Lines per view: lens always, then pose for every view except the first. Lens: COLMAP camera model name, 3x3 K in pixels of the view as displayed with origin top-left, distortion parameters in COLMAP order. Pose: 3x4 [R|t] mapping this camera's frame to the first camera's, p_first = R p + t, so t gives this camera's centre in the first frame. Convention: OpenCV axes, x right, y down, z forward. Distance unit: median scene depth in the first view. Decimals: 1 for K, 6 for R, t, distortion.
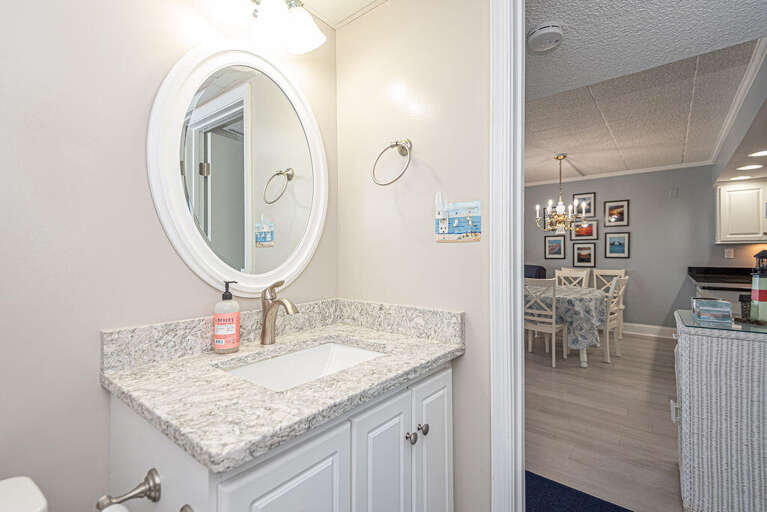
lens RADIAL K [[344.0, 0, 383.5], [0, 344.0, 256.0], [0, 0, 1]] dist [-0.003699, -0.000625]
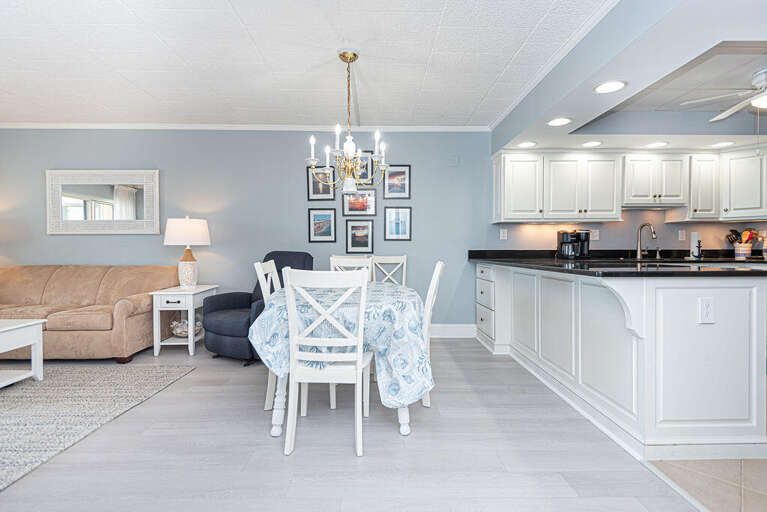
lens RADIAL K [[371.4, 0, 382.0], [0, 371.4, 252.7], [0, 0, 1]] dist [0.002444, -0.000493]
pose [[0.770369, -0.006455, 0.637566, 0.127664], [0.003051, 0.999975, 0.006438, 0.027243], [-0.637591, -0.003015, 0.770369, 0.385960]]
